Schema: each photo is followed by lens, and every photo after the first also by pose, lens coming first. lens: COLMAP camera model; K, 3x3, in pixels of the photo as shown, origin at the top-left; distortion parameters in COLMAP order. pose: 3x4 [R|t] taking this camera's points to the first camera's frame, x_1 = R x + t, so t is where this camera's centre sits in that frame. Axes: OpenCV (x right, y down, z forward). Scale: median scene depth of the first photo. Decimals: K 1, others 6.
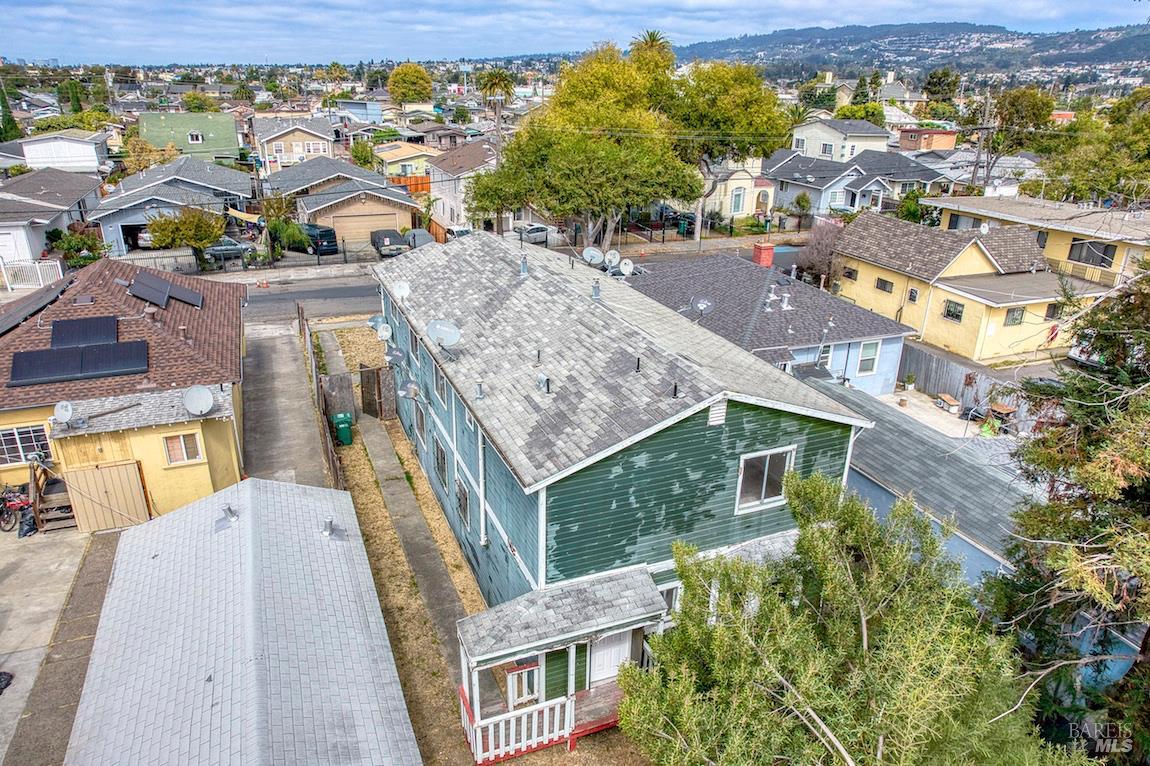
lens RADIAL K [[741.6, 0, 539.3], [0, 741.6, 361.4], [0, 0, 1]] dist [-0.057654, 0.035992]
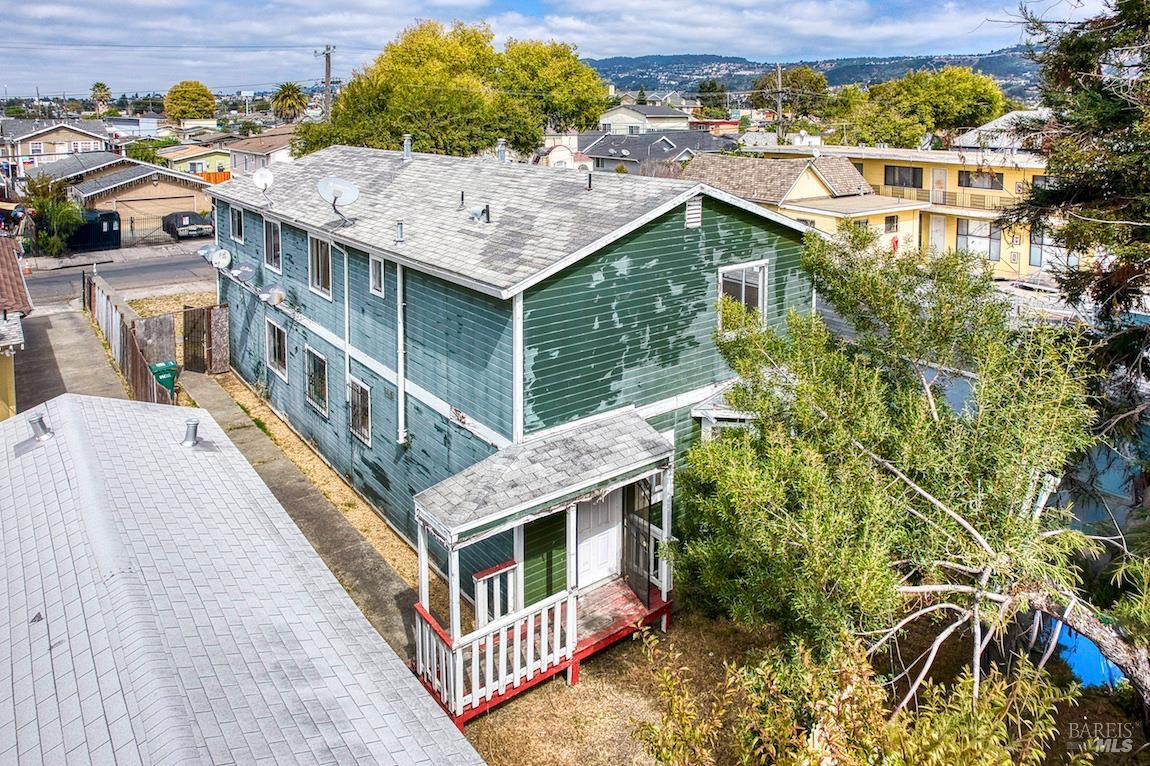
lens RADIAL K [[767.2, 0, 517.0], [0, 767.2, 172.7], [0, 0, 1]] dist [-0.022998, 0.005180]
pose [[0.967938, -0.012738, 0.250865, -0.188035], [0.084947, 0.956470, -0.279195, 0.252577], [-0.236388, 0.291554, 0.926886, 0.173063]]
